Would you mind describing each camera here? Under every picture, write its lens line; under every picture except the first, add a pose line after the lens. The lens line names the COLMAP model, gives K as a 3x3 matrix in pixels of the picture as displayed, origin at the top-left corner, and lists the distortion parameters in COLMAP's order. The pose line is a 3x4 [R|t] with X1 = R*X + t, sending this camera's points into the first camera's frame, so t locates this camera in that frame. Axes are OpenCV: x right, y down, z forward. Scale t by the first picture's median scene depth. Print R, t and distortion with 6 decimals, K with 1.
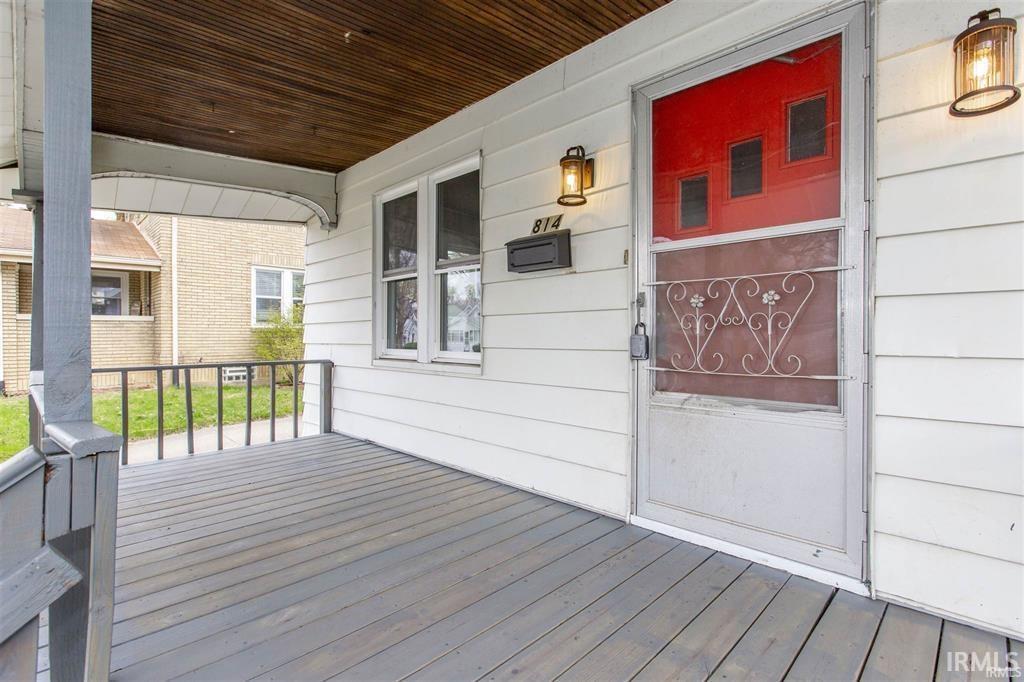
lens RADIAL K [[499.1, 0, 509.1], [0, 499.1, 333.6], [0, 0, 1]] dist [-0.002981, 0.002679]
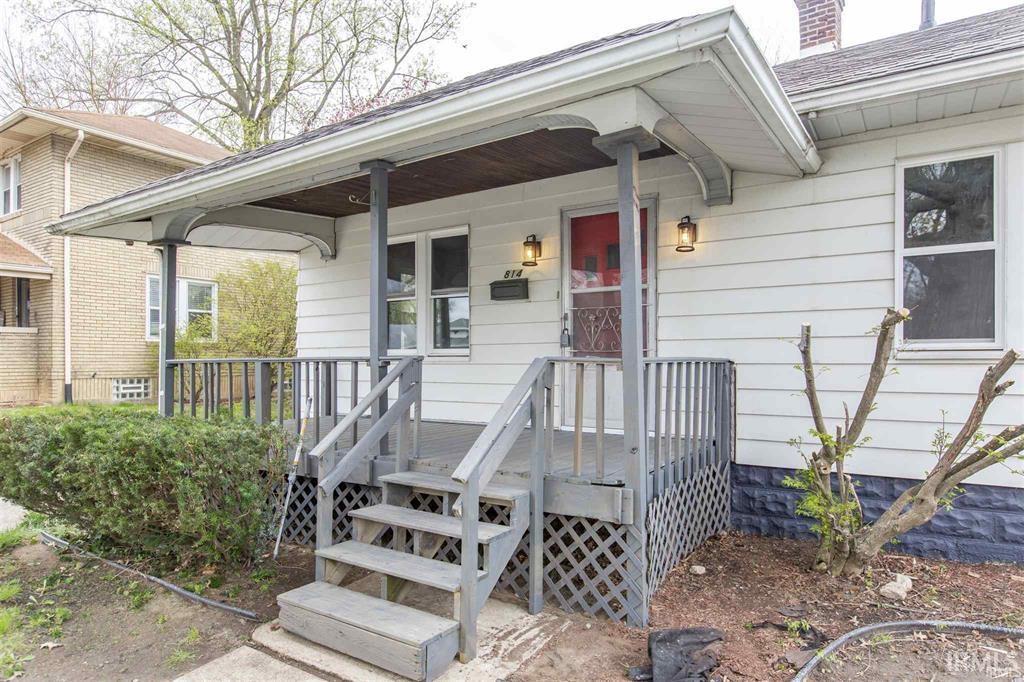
lens RADIAL K [[616.9, 0, 512.4], [0, 616.9, 349.9], [0, 0, 1]] dist [0.004083, 0.001085]
pose [[0.978966, -0.001224, 0.204018, -0.372588], [0.003003, 0.999960, -0.008411, 0.069990], [-0.203999, 0.008847, 0.978931, -1.139290]]
